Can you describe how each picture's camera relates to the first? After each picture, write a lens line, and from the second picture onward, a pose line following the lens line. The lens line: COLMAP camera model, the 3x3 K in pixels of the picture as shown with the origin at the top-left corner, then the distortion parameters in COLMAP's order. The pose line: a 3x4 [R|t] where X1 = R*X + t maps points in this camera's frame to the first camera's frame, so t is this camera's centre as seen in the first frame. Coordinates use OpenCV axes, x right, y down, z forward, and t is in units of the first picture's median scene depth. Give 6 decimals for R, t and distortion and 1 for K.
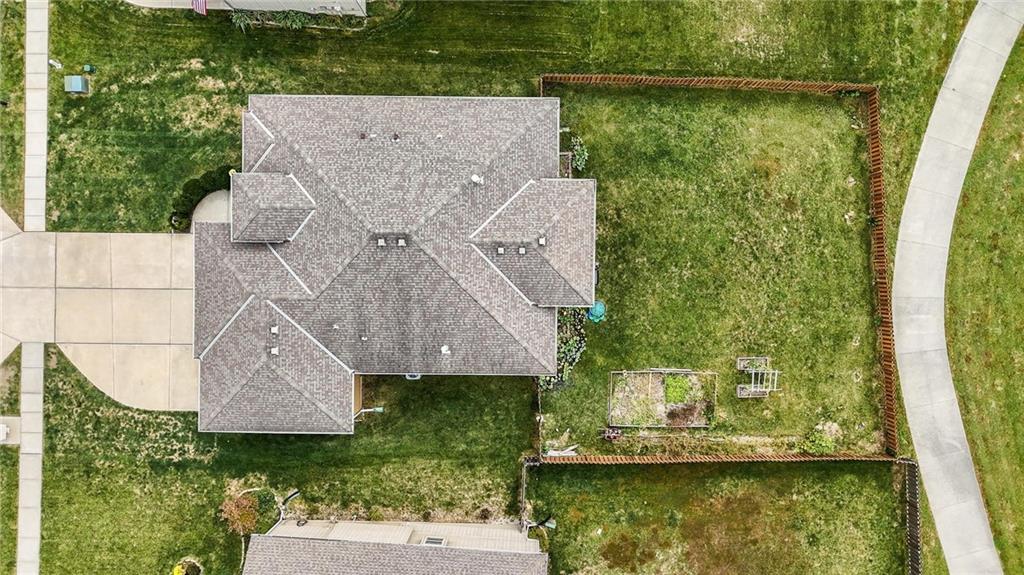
lens RADIAL K [[754.0, 0, 514.0], [0, 754.0, 285.6], [0, 0, 1]] dist [0.068720, -0.055129]
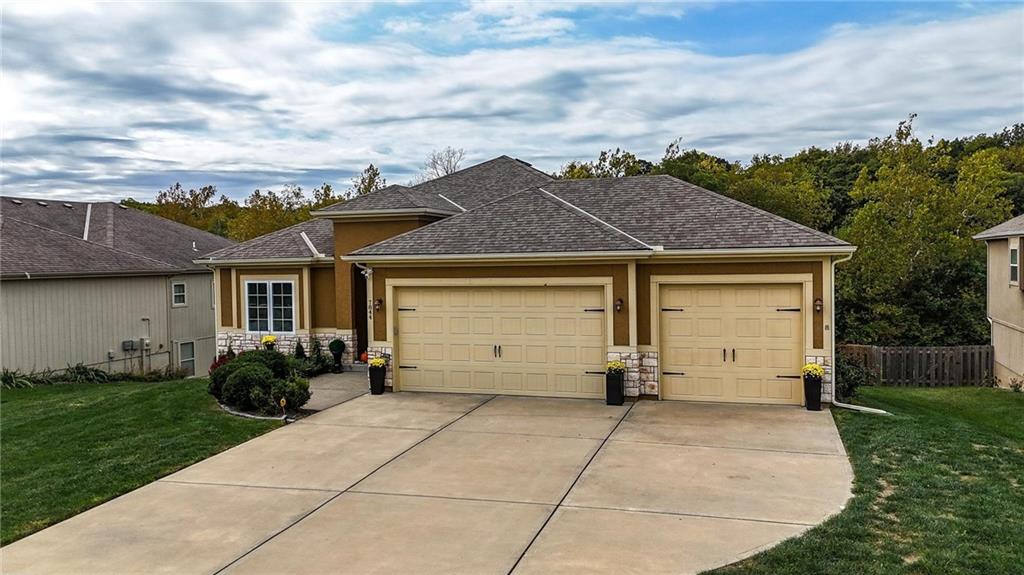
lens RADIAL K [[754.0, 0, 514.0], [0, 754.0, 285.6], [0, 0, 1]] dist [0.068720, -0.055129]
pose [[0.300175, -0.019221, 0.953690, -0.743314], [0.953635, -0.016799, -0.300496, 0.132720], [0.021796, 0.999674, 0.013287, 0.928474]]
